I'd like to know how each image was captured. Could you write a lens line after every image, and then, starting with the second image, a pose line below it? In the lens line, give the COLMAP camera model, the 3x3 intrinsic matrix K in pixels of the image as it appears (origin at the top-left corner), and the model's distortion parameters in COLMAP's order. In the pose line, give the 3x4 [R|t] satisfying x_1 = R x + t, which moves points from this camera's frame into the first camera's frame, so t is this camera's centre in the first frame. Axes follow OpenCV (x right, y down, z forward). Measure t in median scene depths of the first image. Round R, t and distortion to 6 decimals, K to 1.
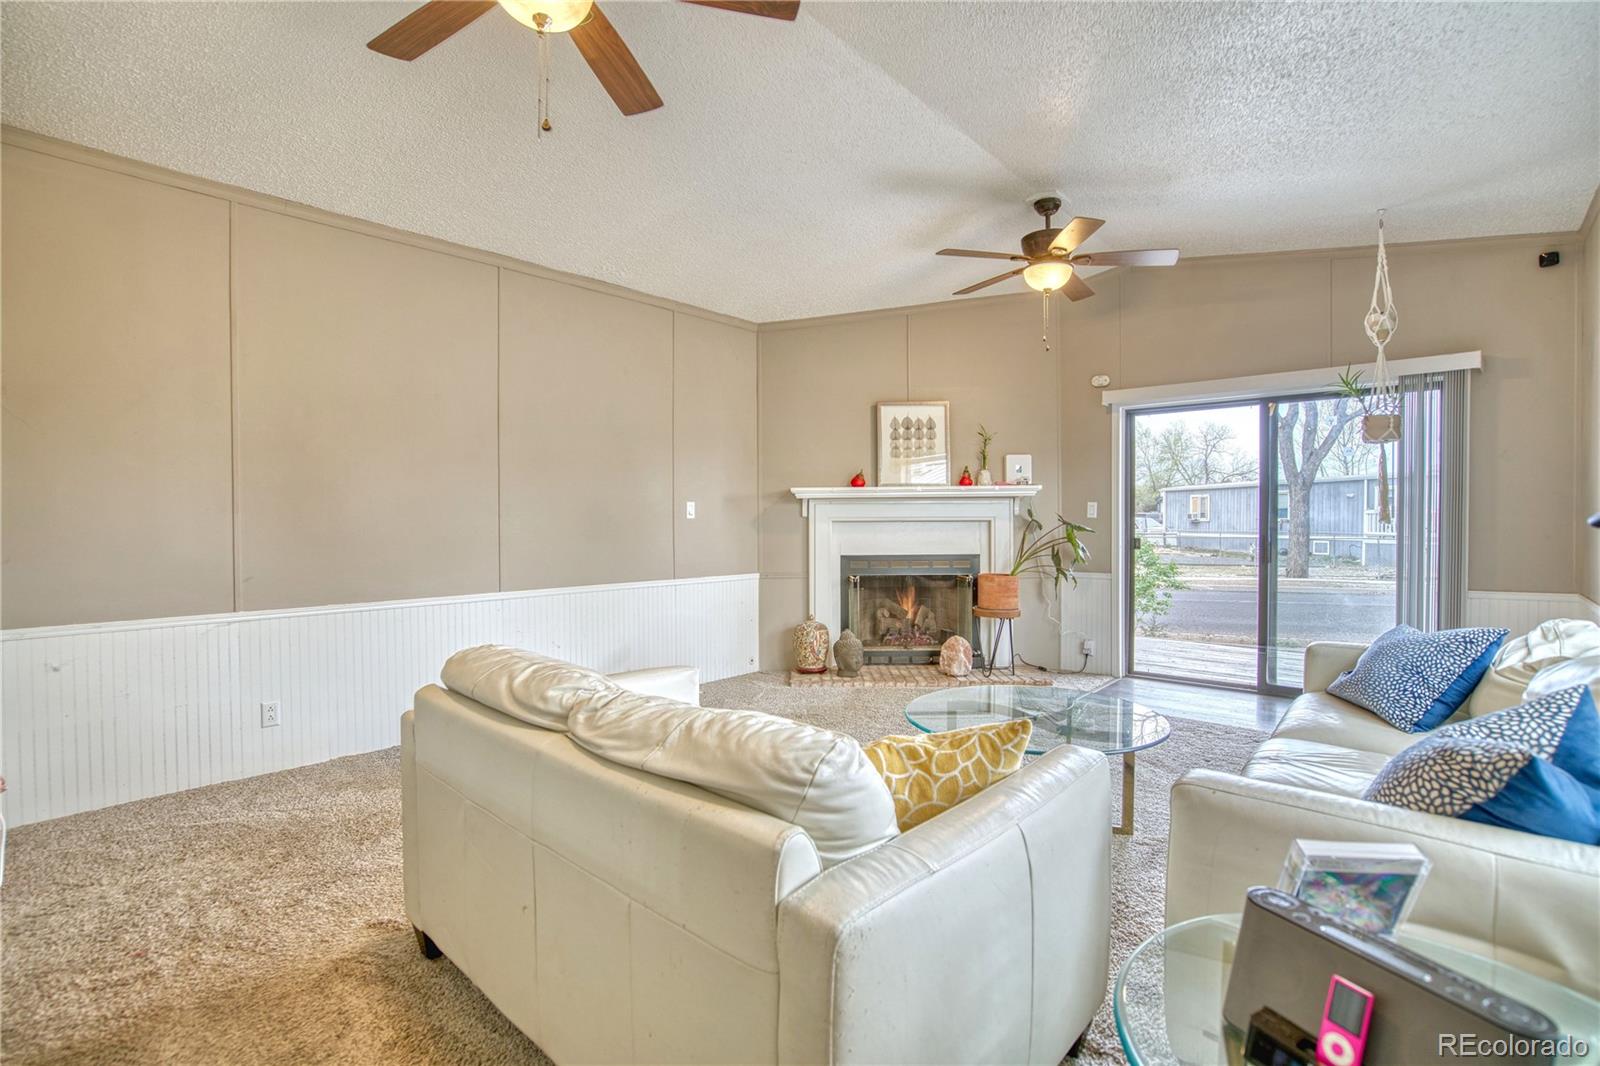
lens RADIAL K [[744.7, 0, 800.0], [0, 744.7, 533.0], [0, 0, 1]] dist [-0.031654, 0.011254]
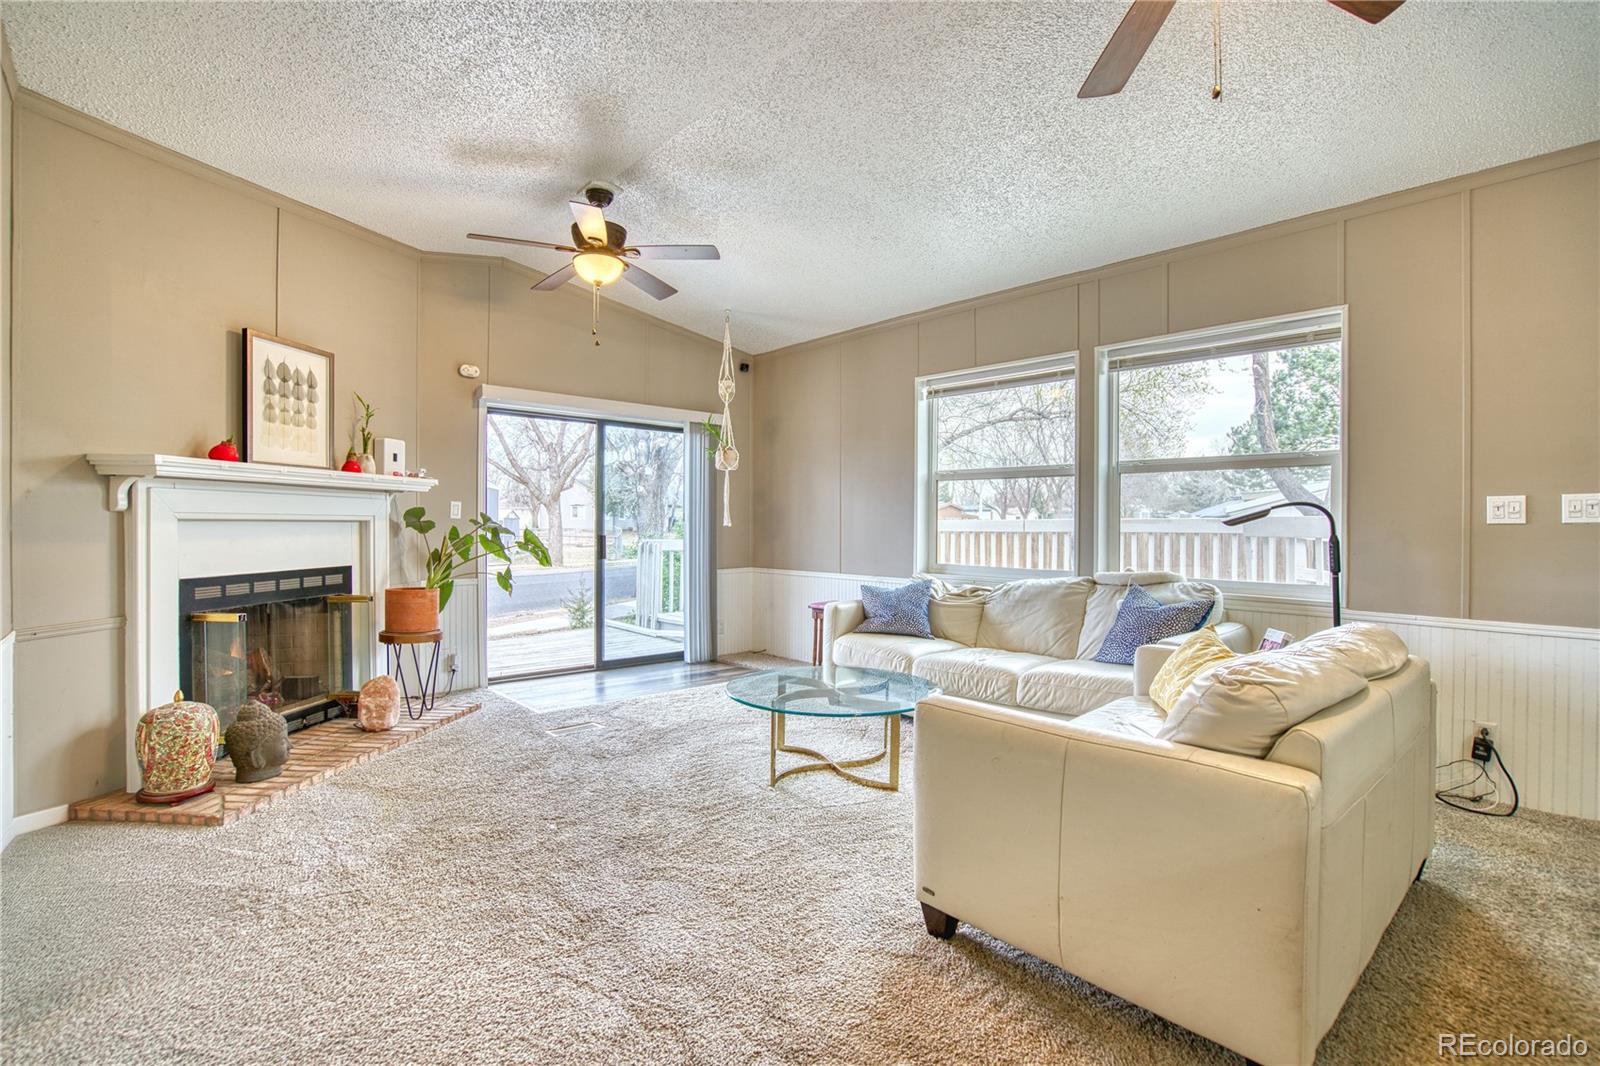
lens RADIAL K [[744.7, 0, 800.0], [0, 744.7, 533.0], [0, 0, 1]] dist [-0.031654, 0.011254]
pose [[0.115548, -0.005584, 0.993286, -0.450077], [0.016673, 0.999854, 0.003681, 0.000282], [-0.993162, 0.016136, 0.115624, 0.472805]]
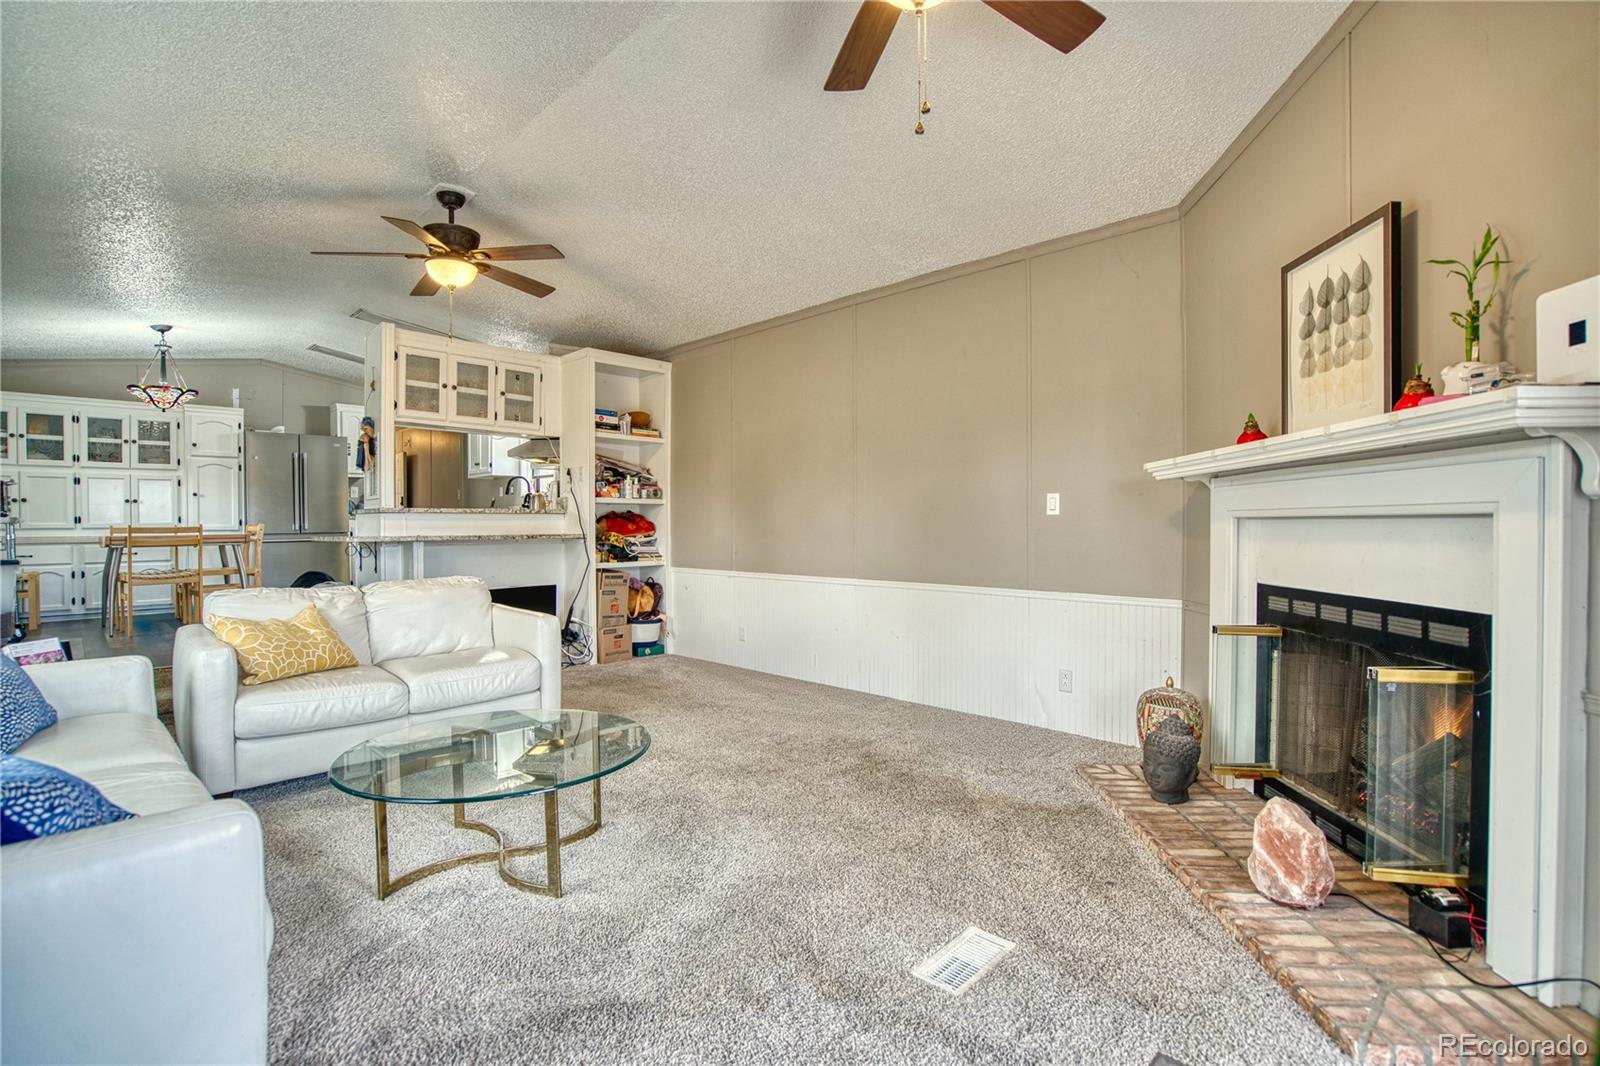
lens RADIAL K [[744.7, 0, 800.0], [0, 744.7, 533.0], [0, 0, 1]] dist [-0.031654, 0.011254]
pose [[-0.039806, 0.019264, -0.999022, 0.587833], [-0.011016, 0.999745, 0.019716, -0.011810], [0.999147, 0.011790, -0.039583, 0.711215]]
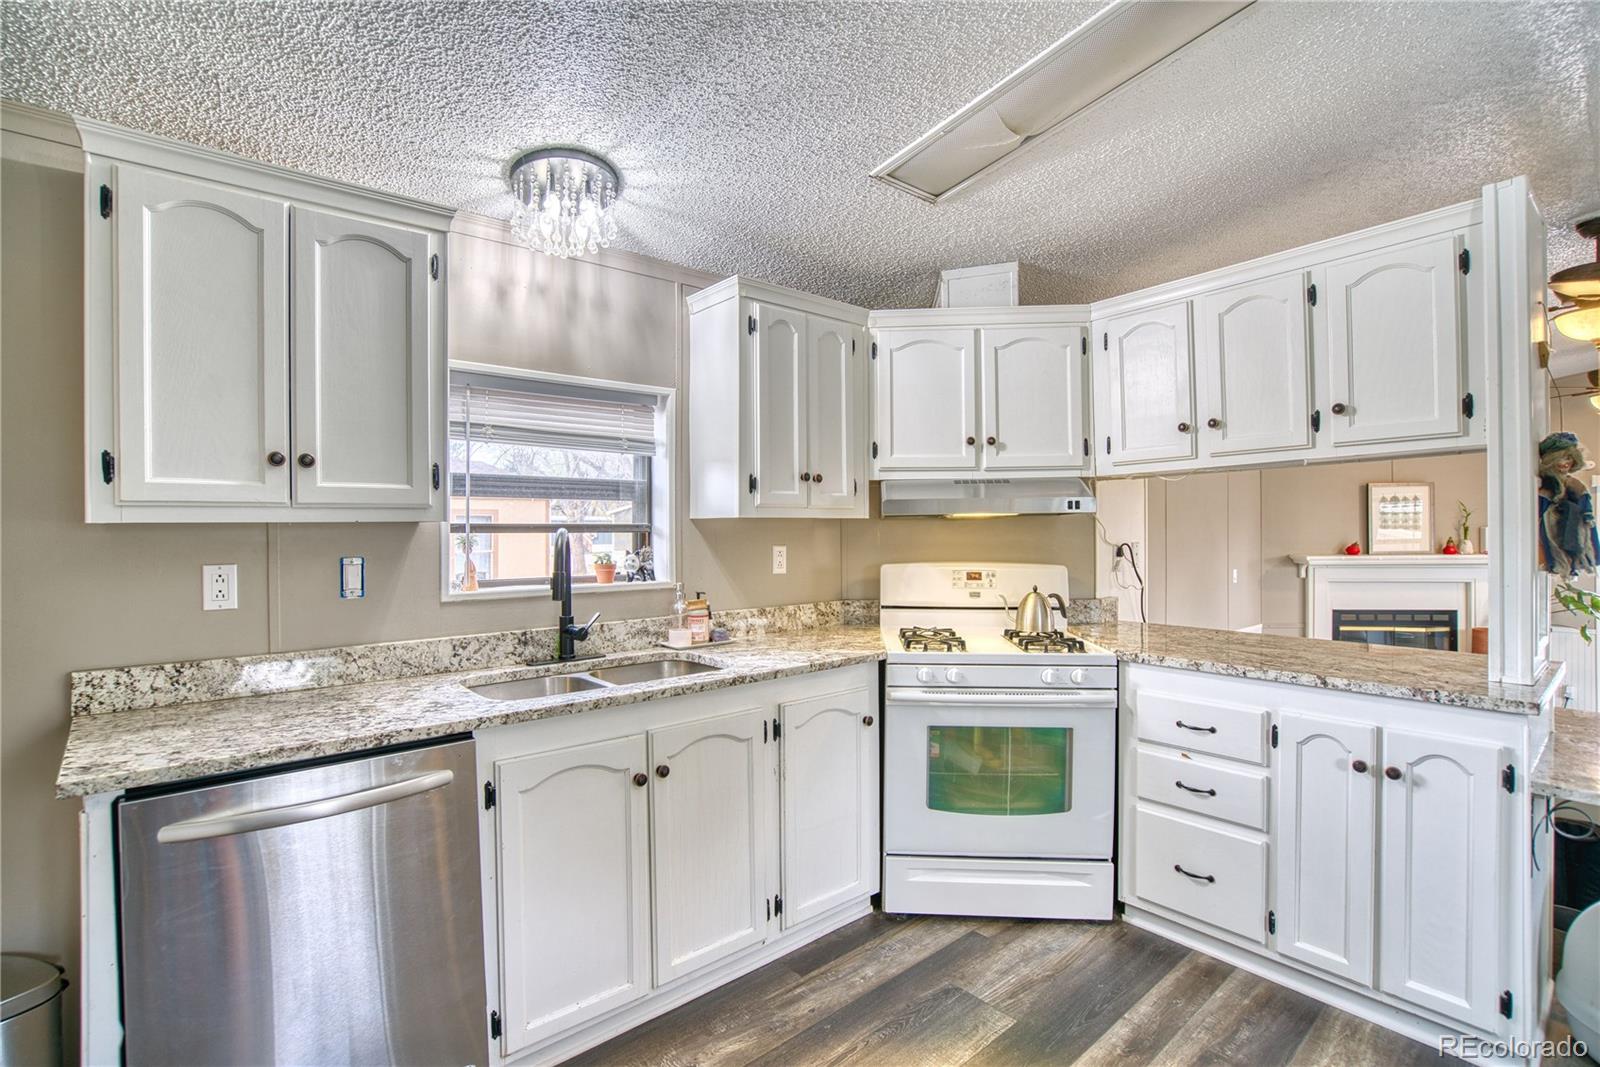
lens RADIAL K [[744.7, 0, 800.0], [0, 744.7, 533.5], [0, 0, 1]] dist [-0.031654, 0.011254]
pose [[0.989558, 0.001968, -0.144121, -0.641818], [-0.003360, 0.999950, -0.009419, -0.081261], [0.144095, 0.009805, 0.989515, -0.317225]]
